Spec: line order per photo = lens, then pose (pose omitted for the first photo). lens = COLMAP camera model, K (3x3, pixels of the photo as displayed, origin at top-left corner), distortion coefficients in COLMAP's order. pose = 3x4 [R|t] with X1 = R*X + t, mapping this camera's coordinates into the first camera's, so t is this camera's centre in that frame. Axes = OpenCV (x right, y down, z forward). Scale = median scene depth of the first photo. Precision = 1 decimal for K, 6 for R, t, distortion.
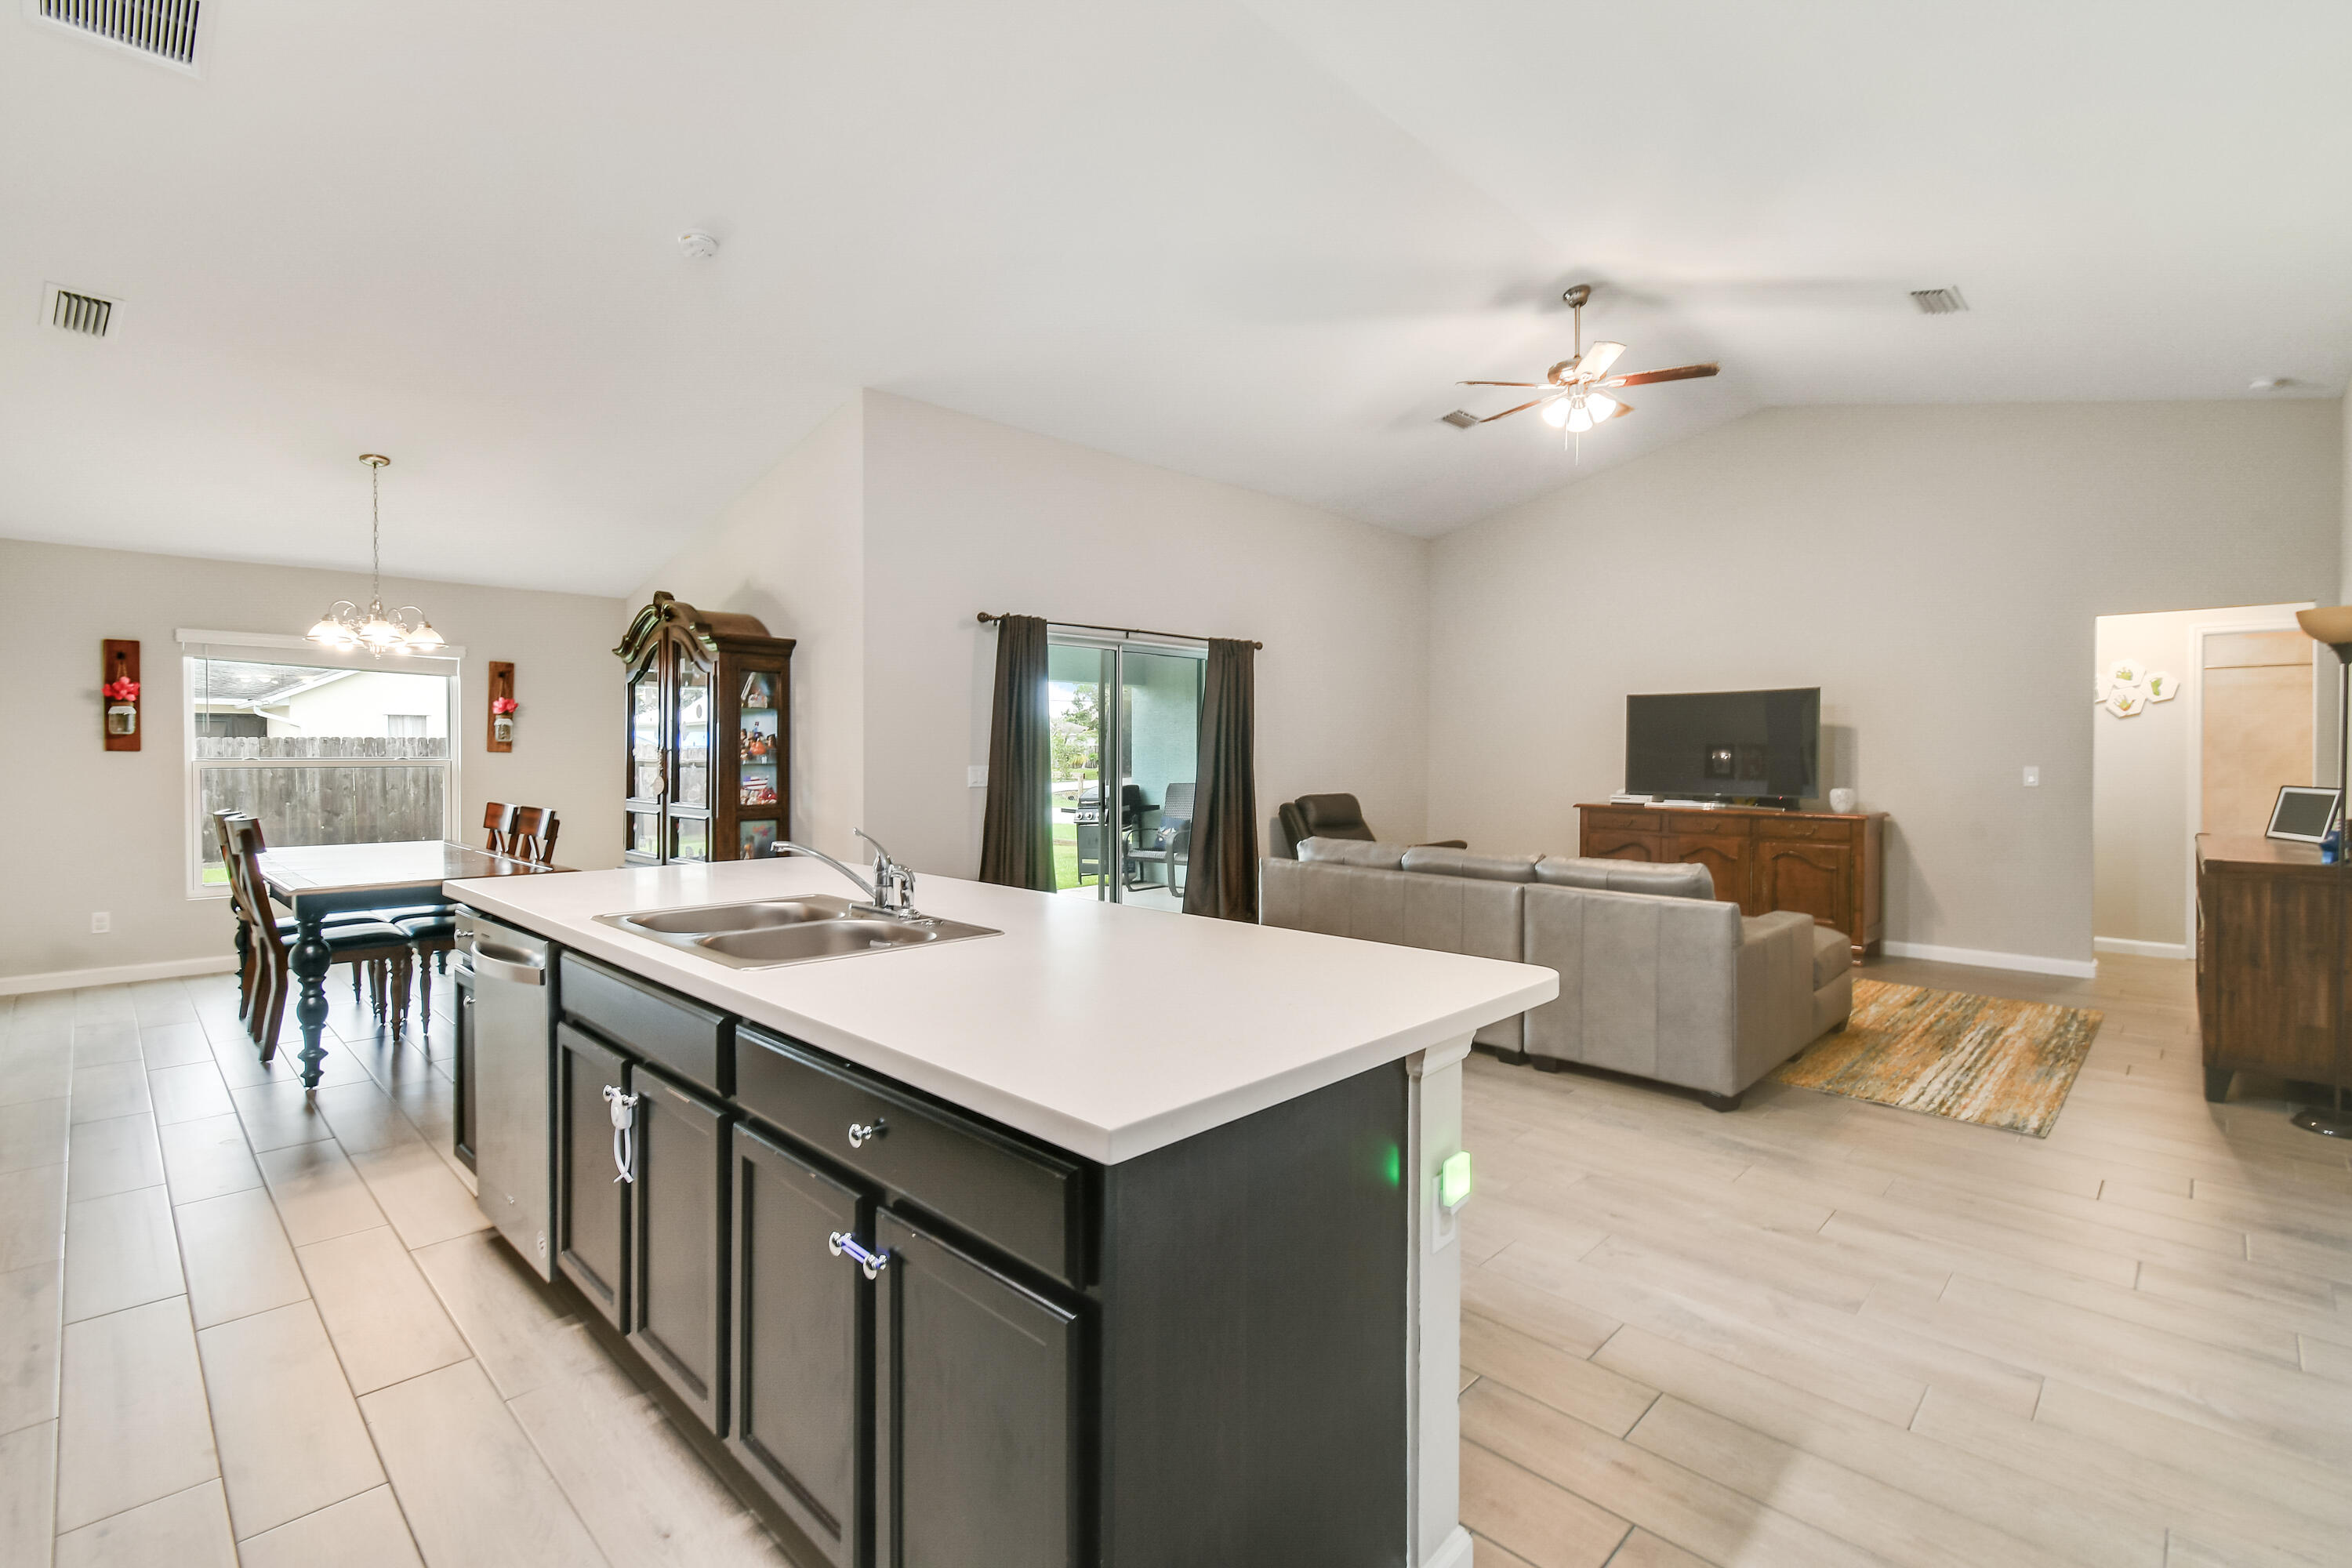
lens RADIAL K [[1079.5, 0, 1206.6], [0, 1079.5, 739.5], [0, 0, 1]] dist [-0.000012, -0.000166]
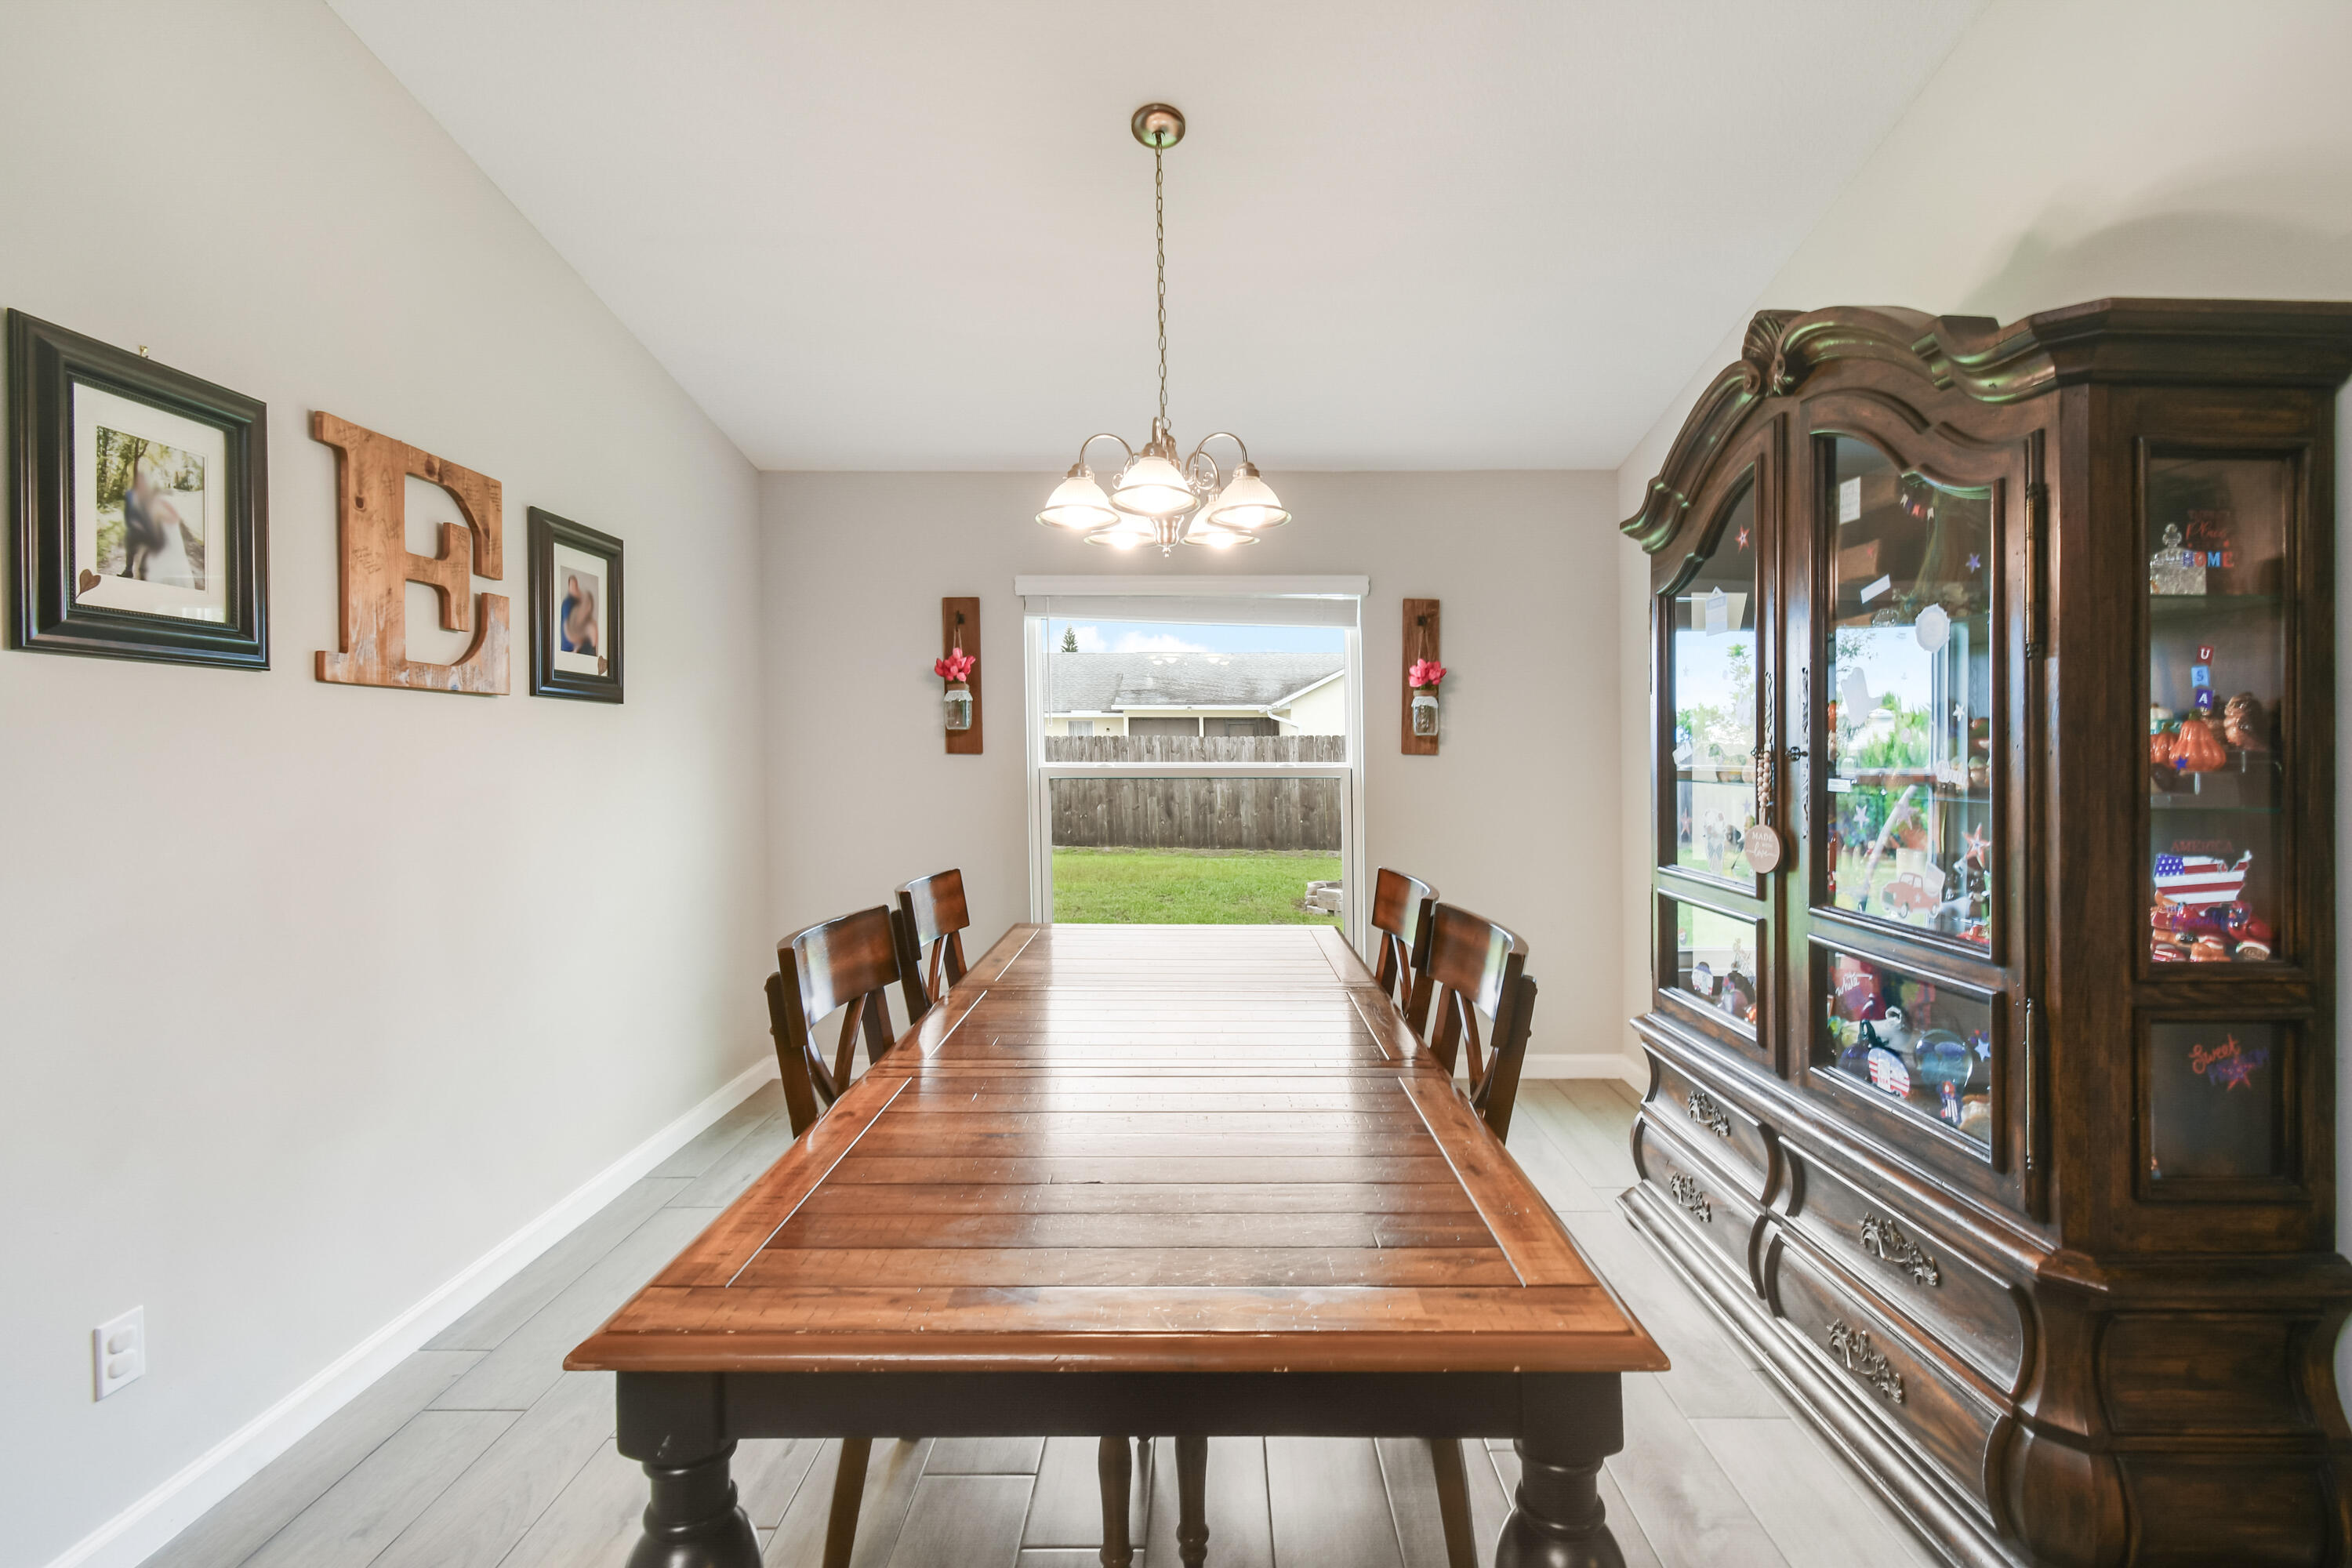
lens RADIAL K [[1079.5, 0, 1206.6], [0, 1079.5, 739.5], [0, 0, 1]] dist [-0.000012, -0.000166]
pose [[0.694009, -0.007510, -0.719927, -0.374889], [0.010201, 0.999948, -0.000598, 0.003470], [0.719894, -0.006930, 0.694050, 0.609294]]
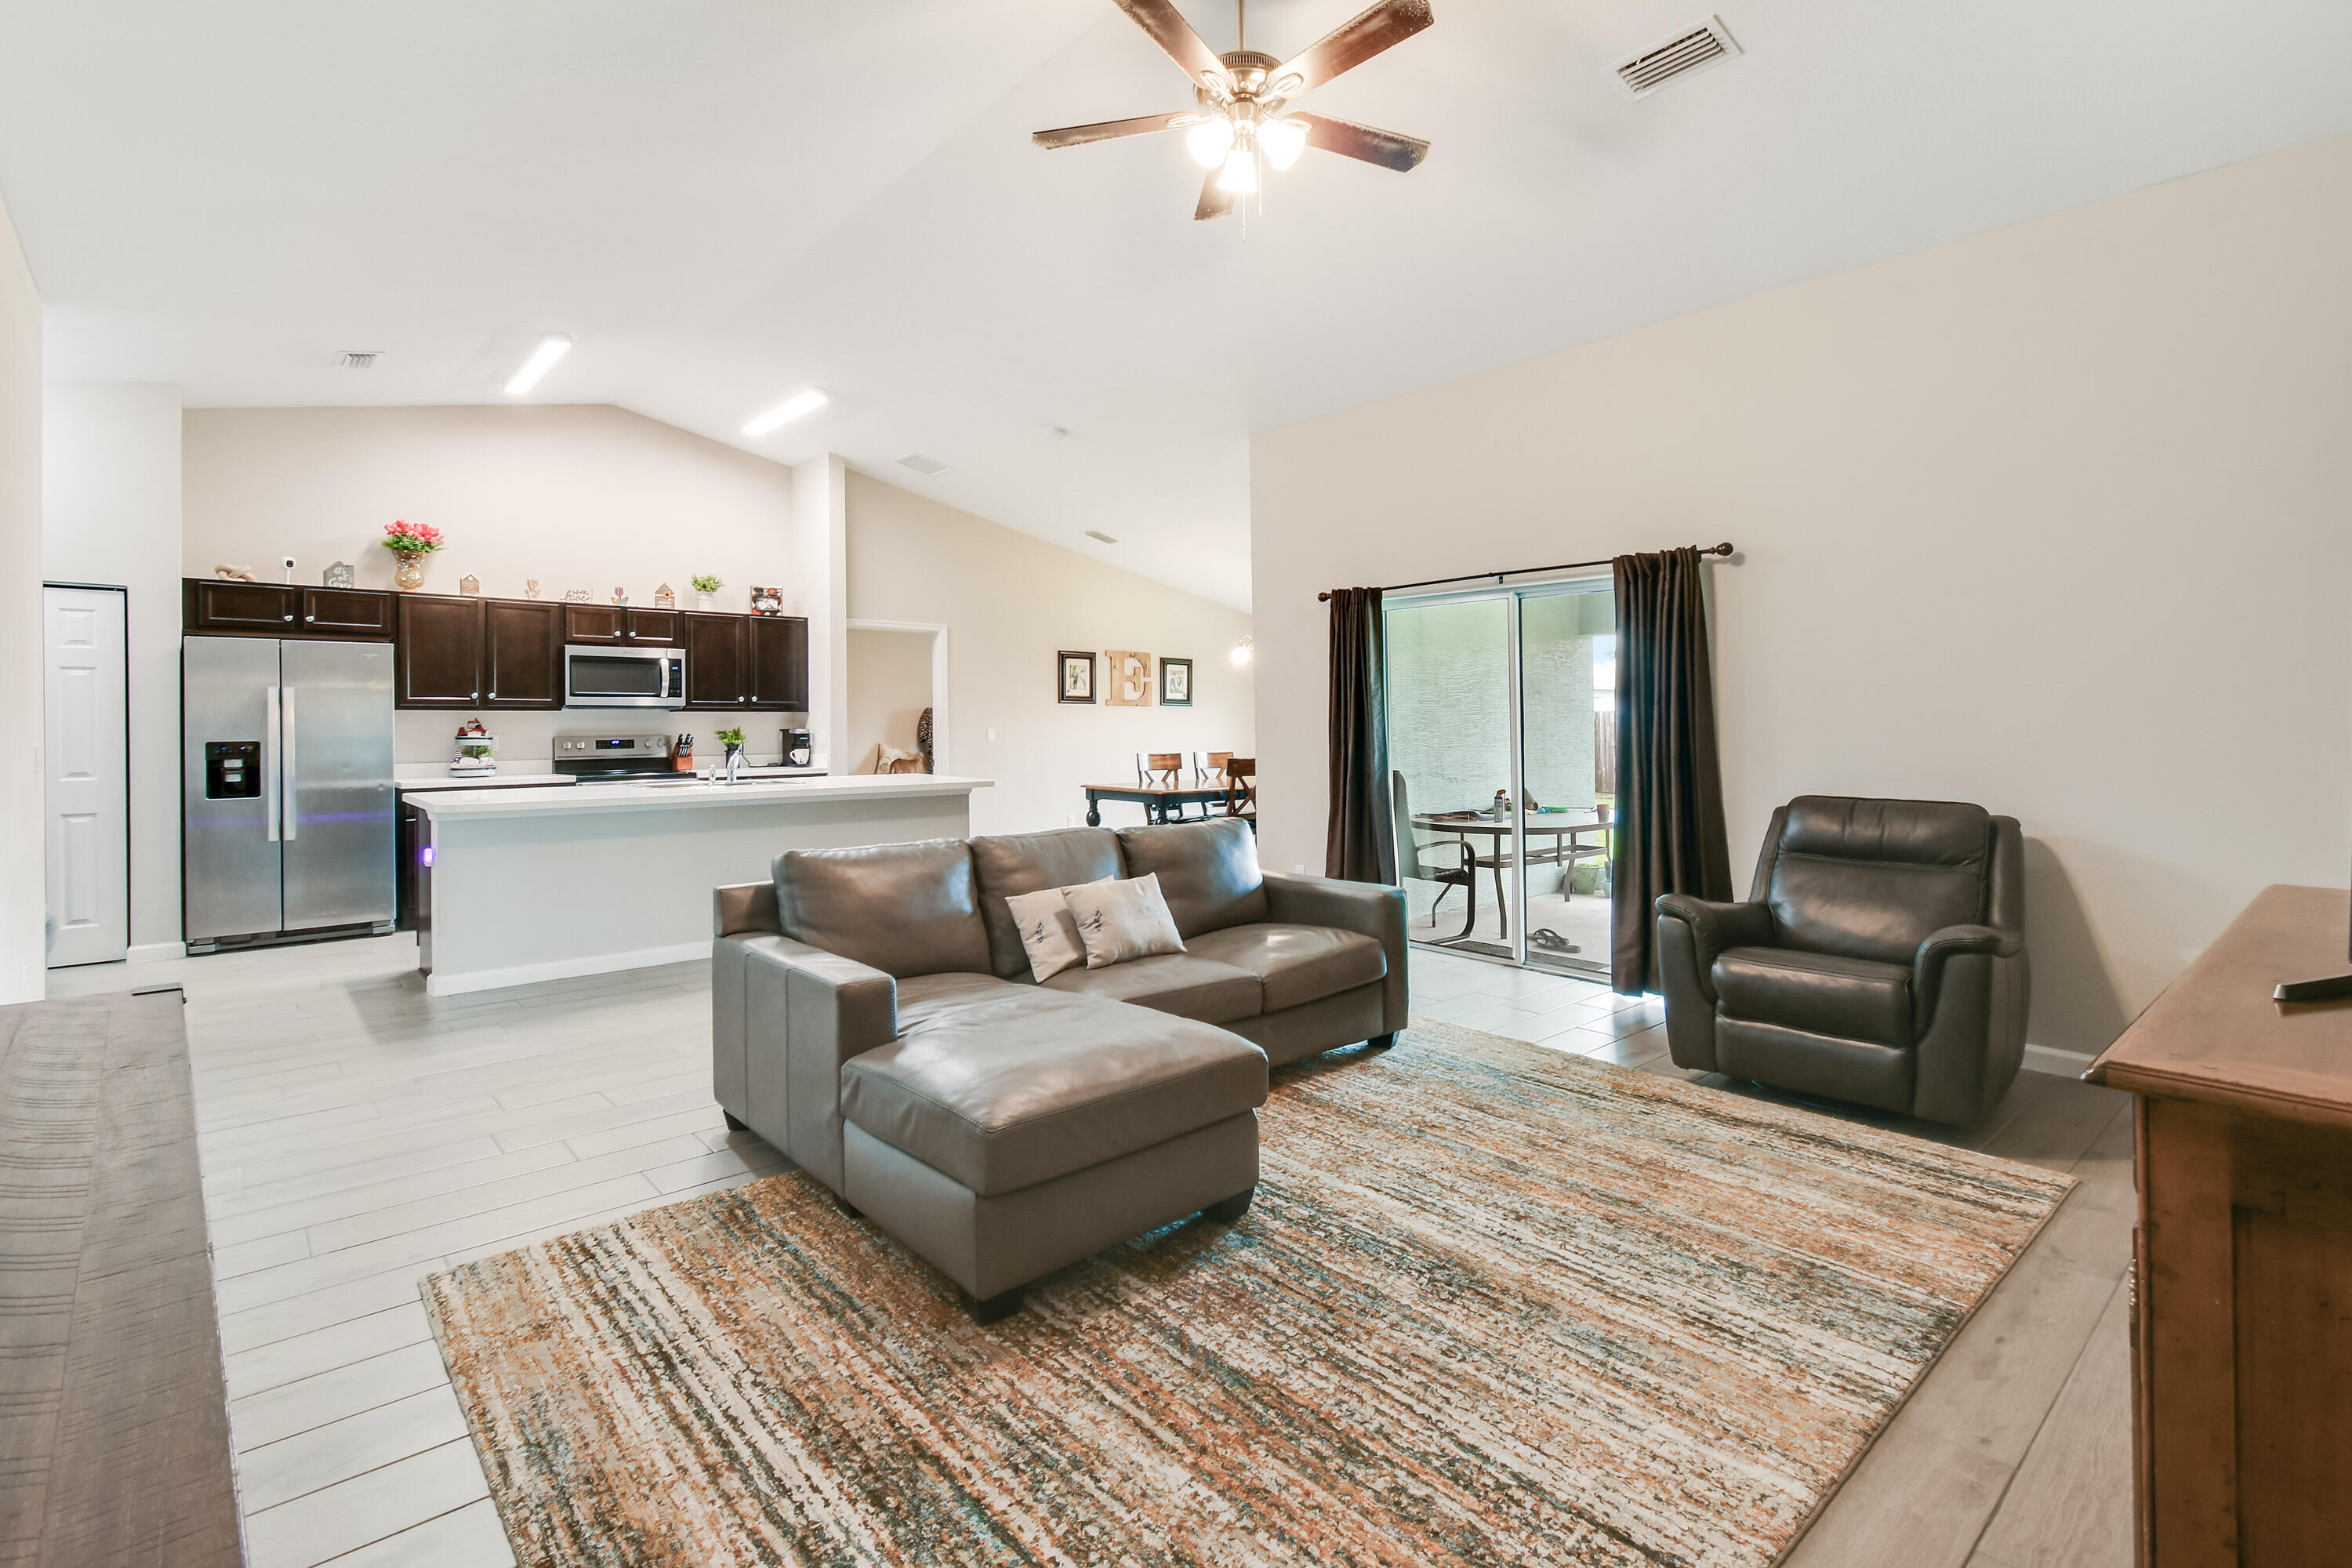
lens RADIAL K [[1079.5, 0, 1206.6], [0, 1079.5, 739.5], [0, 0, 1]] dist [-0.000012, -0.000166]
pose [[-0.069762, 0.014225, -0.997462, 0.855673], [0.010722, 0.999851, 0.013509, 0.014432], [0.997506, -0.009752, -0.069905, 0.918163]]
